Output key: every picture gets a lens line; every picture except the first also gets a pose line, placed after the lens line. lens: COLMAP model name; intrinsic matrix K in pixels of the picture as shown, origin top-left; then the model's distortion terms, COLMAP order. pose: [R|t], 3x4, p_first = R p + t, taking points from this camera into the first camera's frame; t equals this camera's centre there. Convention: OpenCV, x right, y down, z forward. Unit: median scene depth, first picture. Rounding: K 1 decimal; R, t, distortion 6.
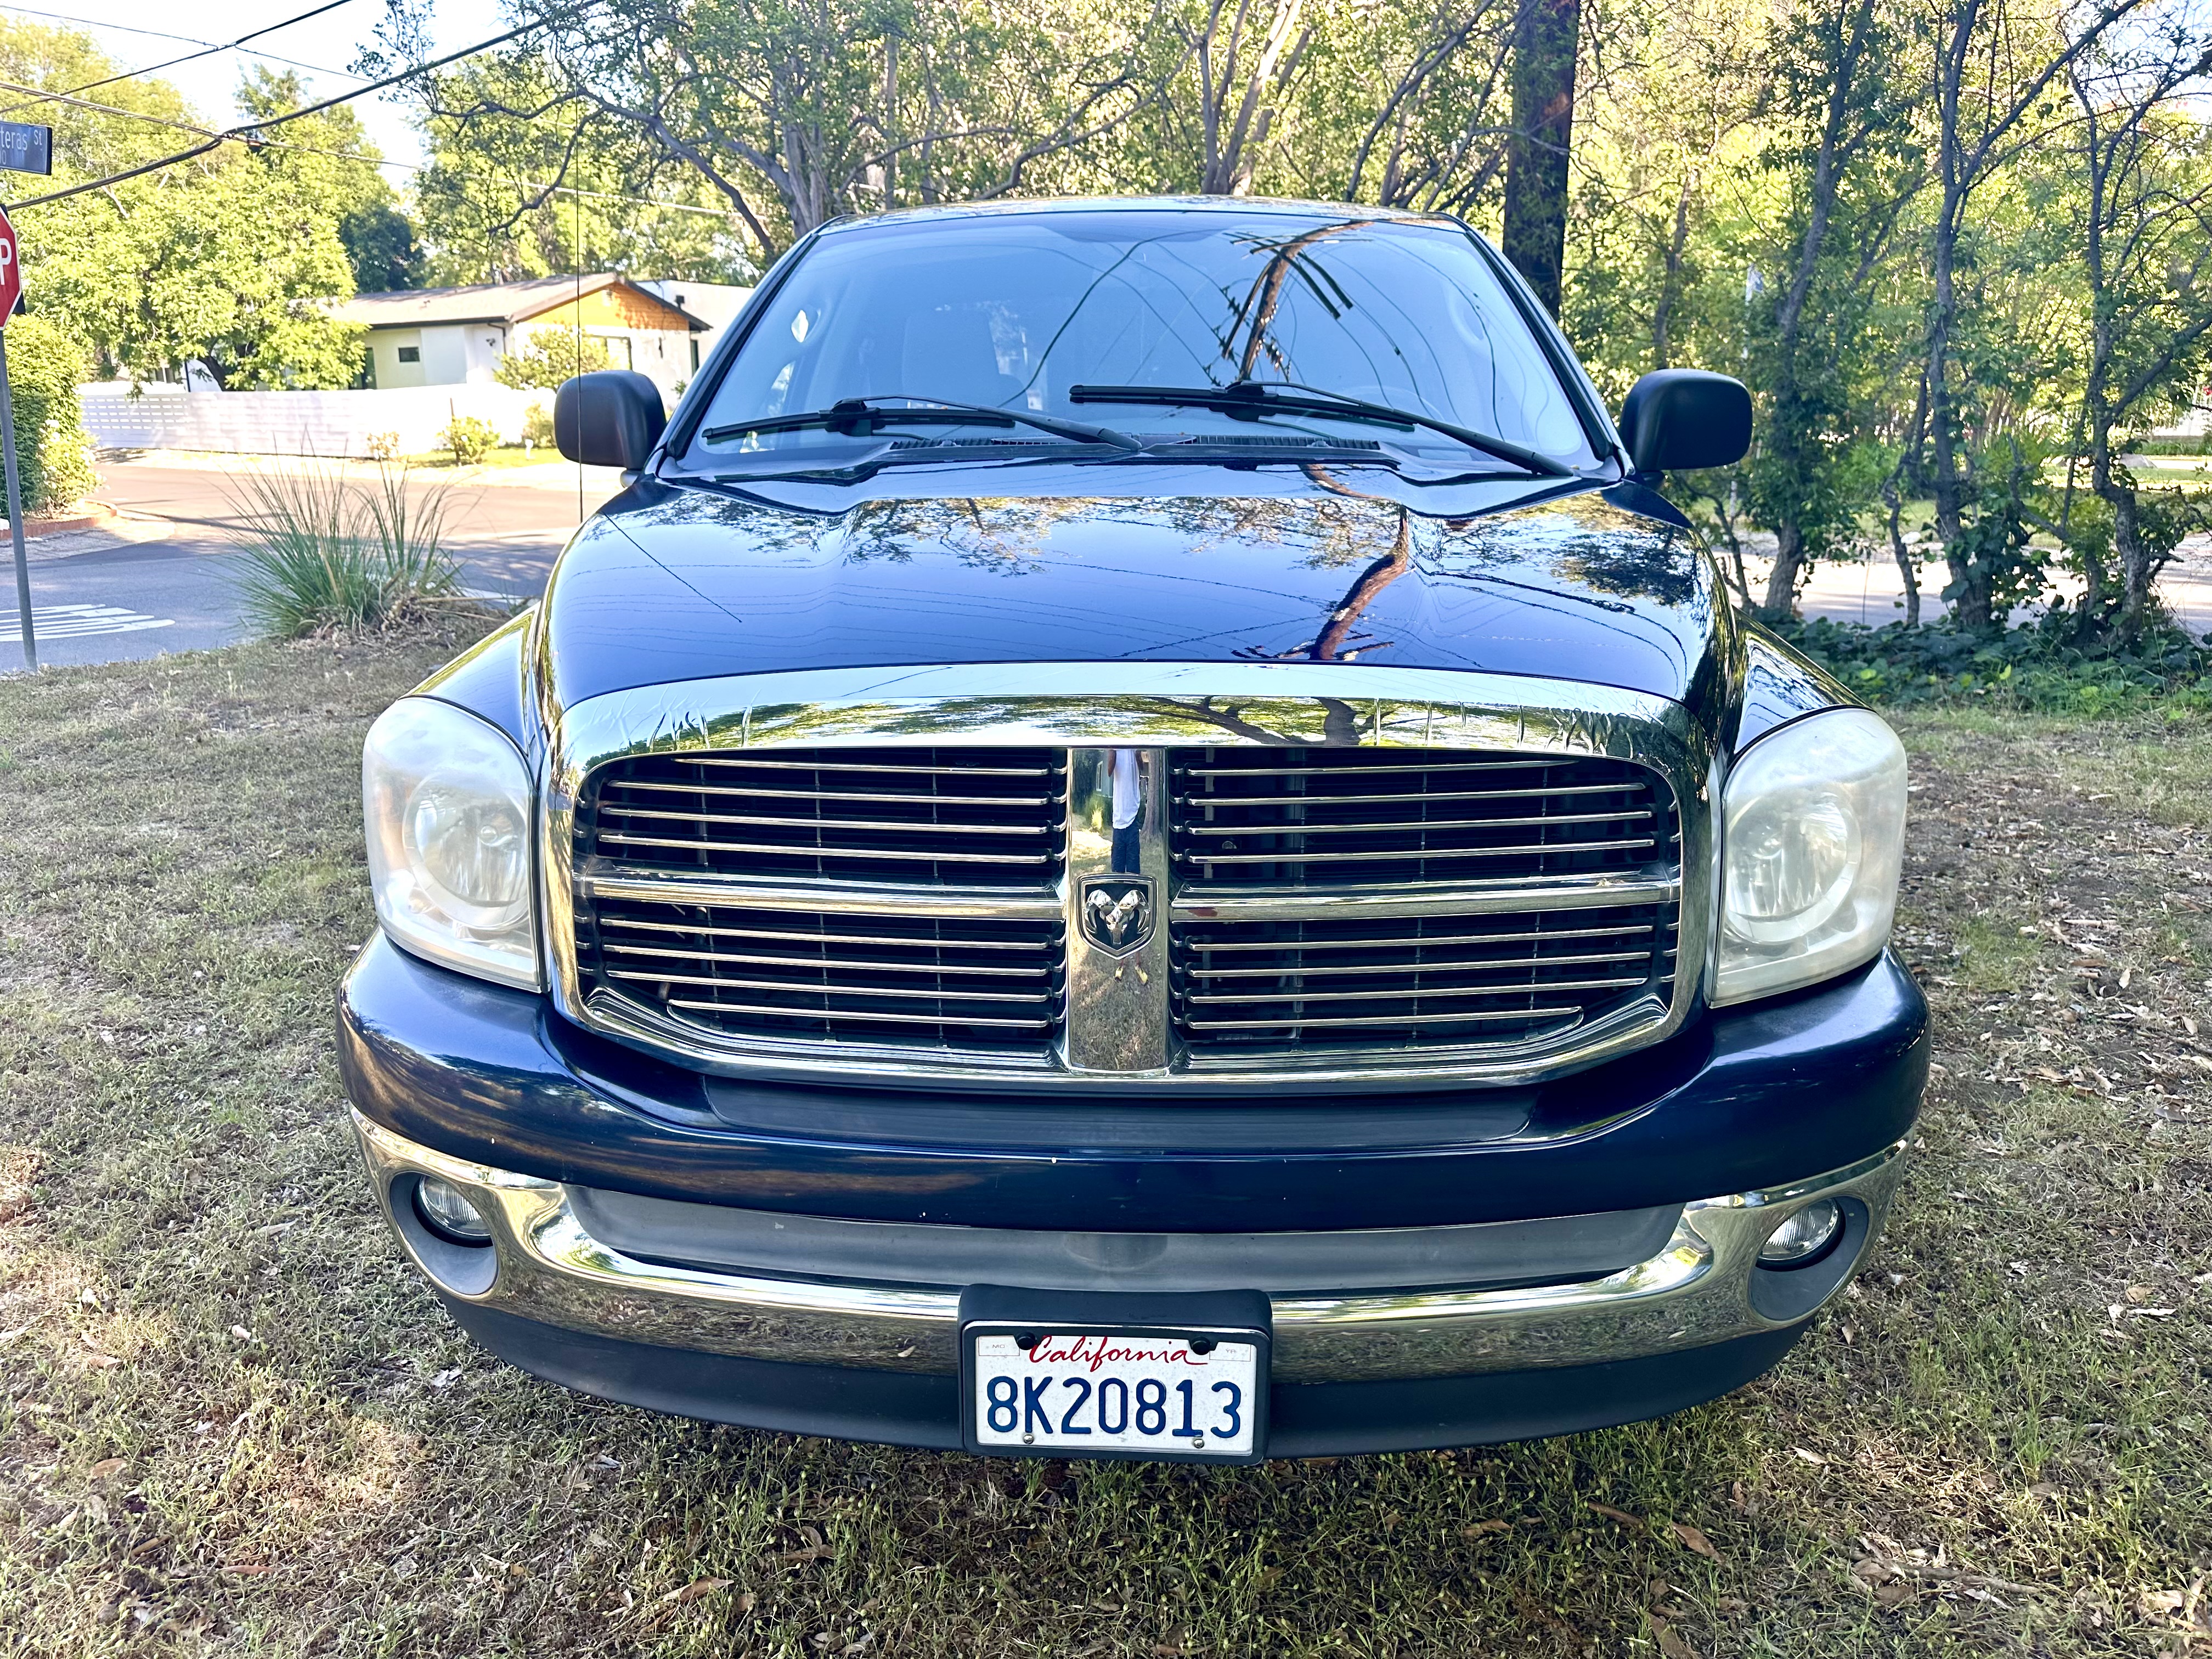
lens RADIAL K [[1575.3, 0, 1103.3], [0, 1575.3, 824.3], [0, 0, 1]] dist [0.013809, -0.022072]
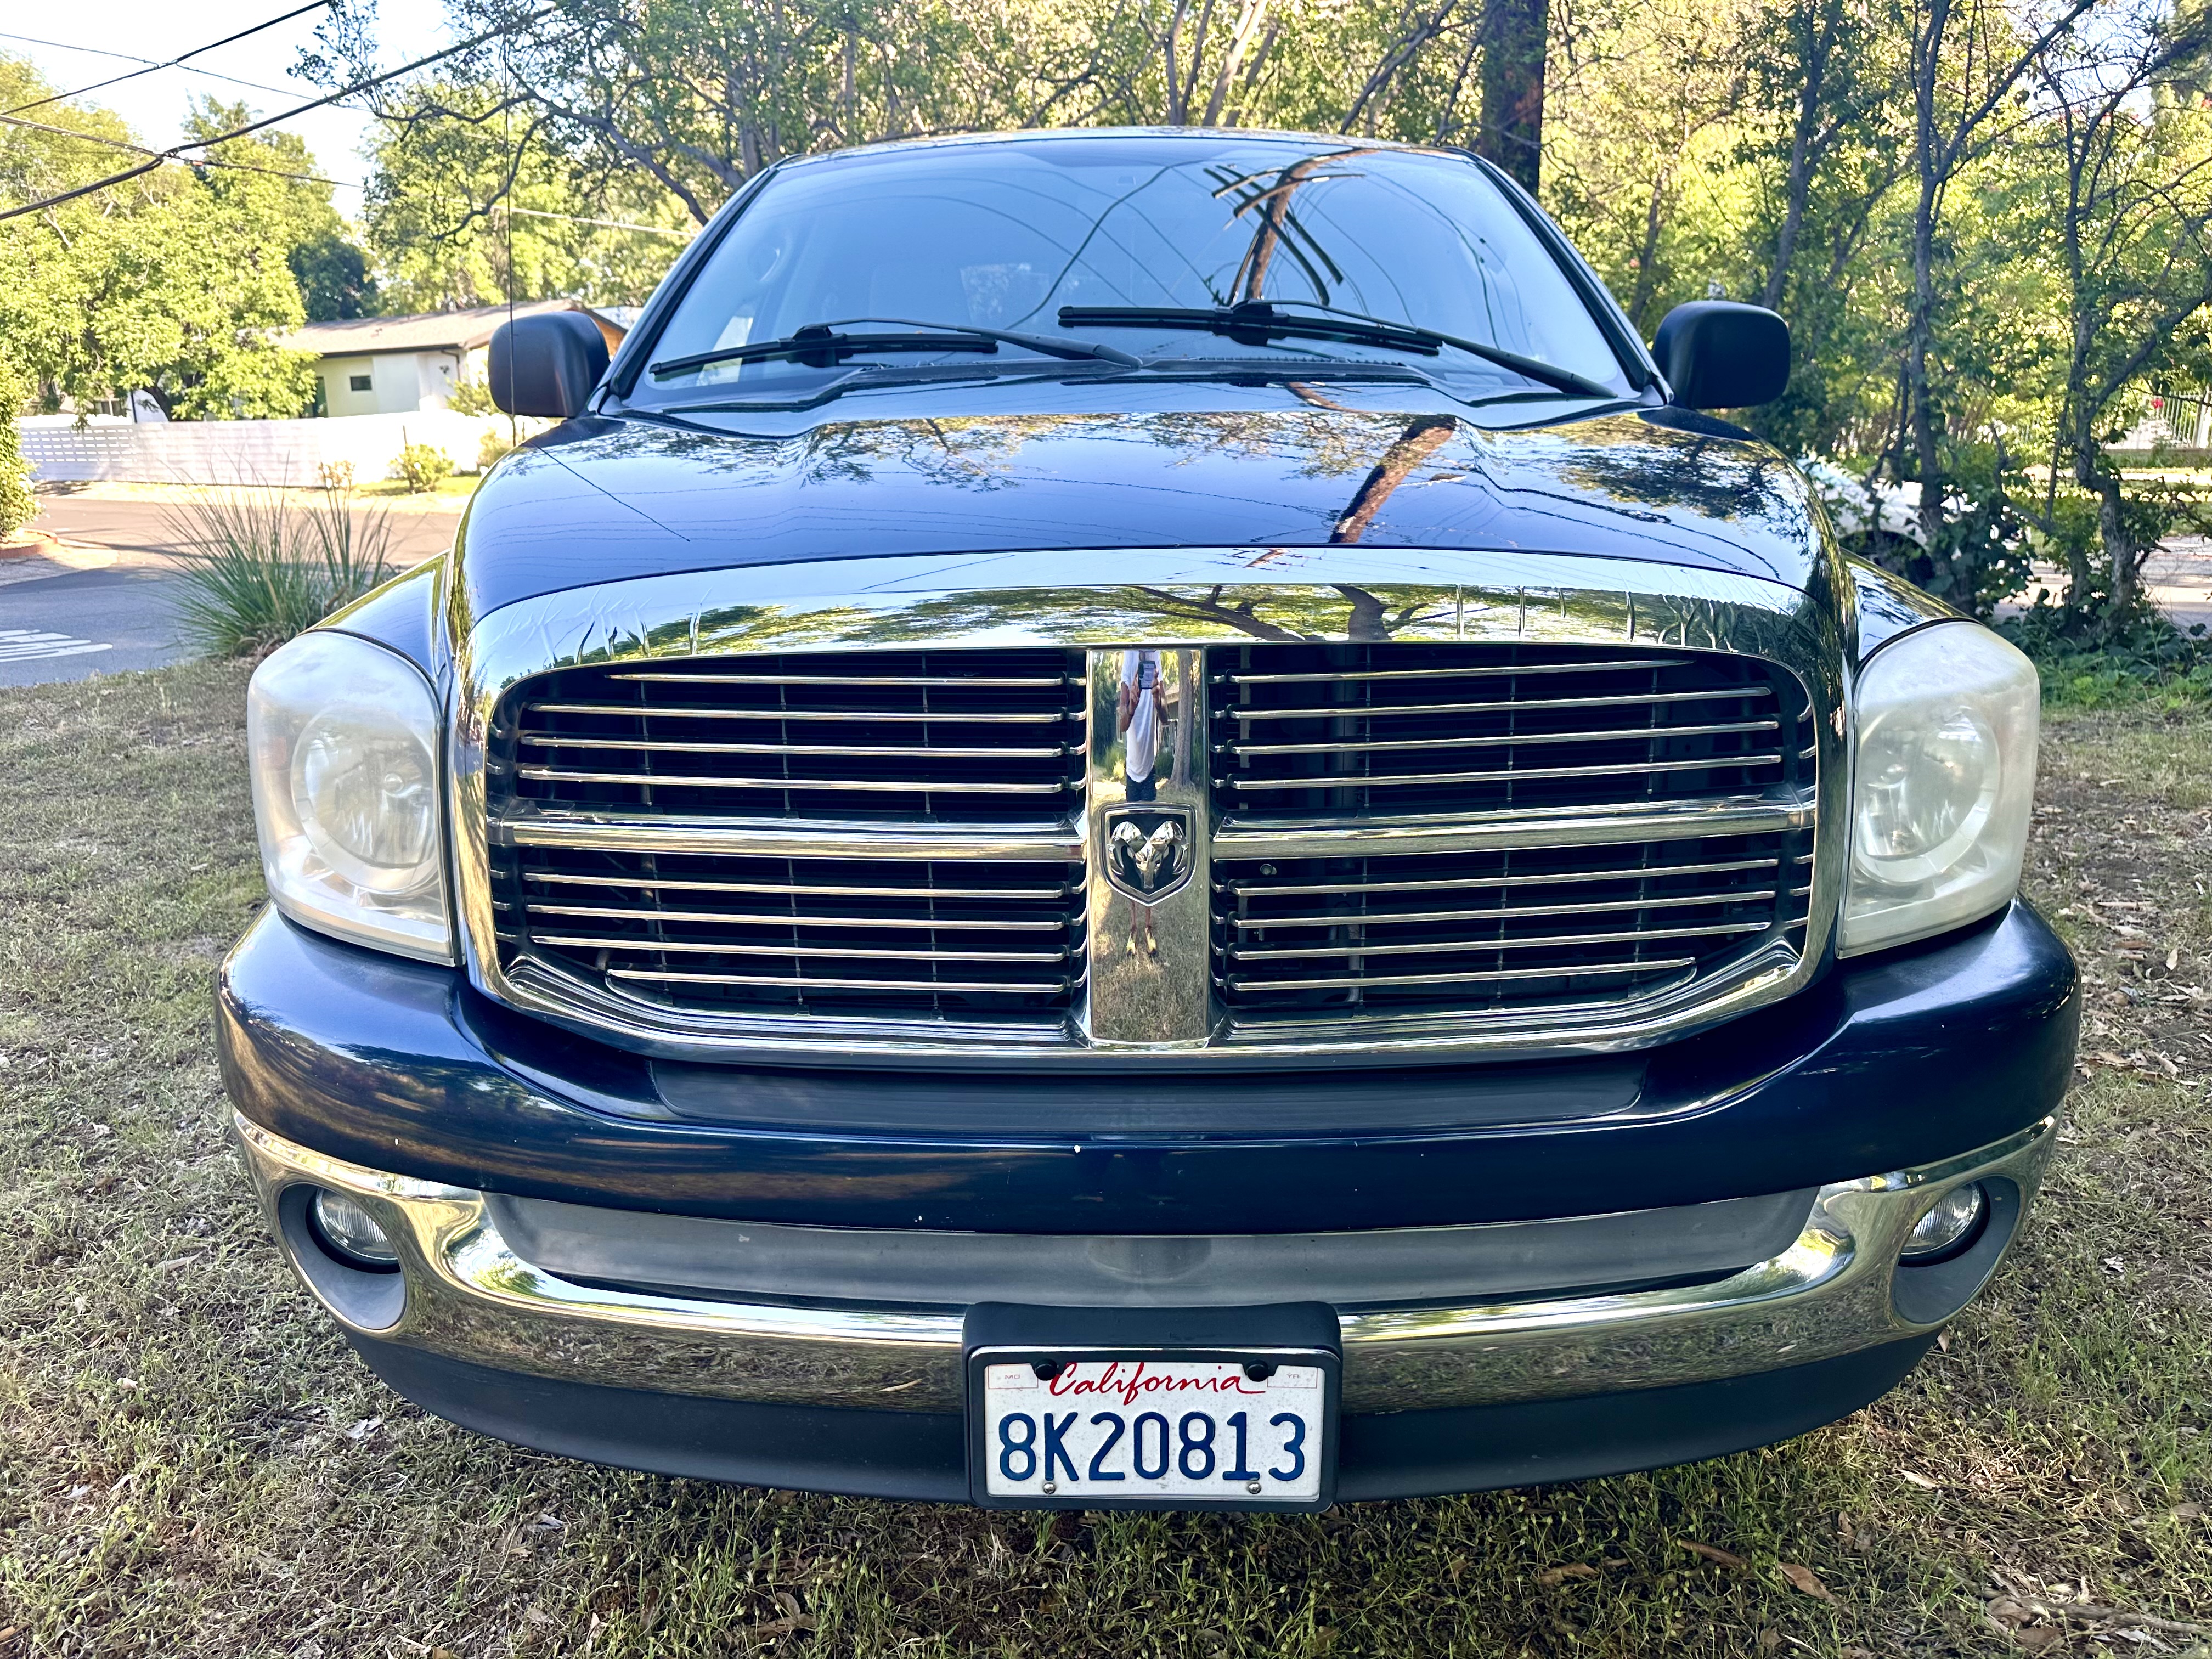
lens RADIAL K [[1575.3, 0, 1111.5], [0, 1575.3, 832.4], [0, 0, 1]] dist [0.013809, -0.022072]
pose [[0.999551, -0.014817, 0.026048, -0.023048], [0.015123, 0.999819, -0.011576, 0.040647], [-0.025872, 0.011965, 0.999594, 0.122397]]
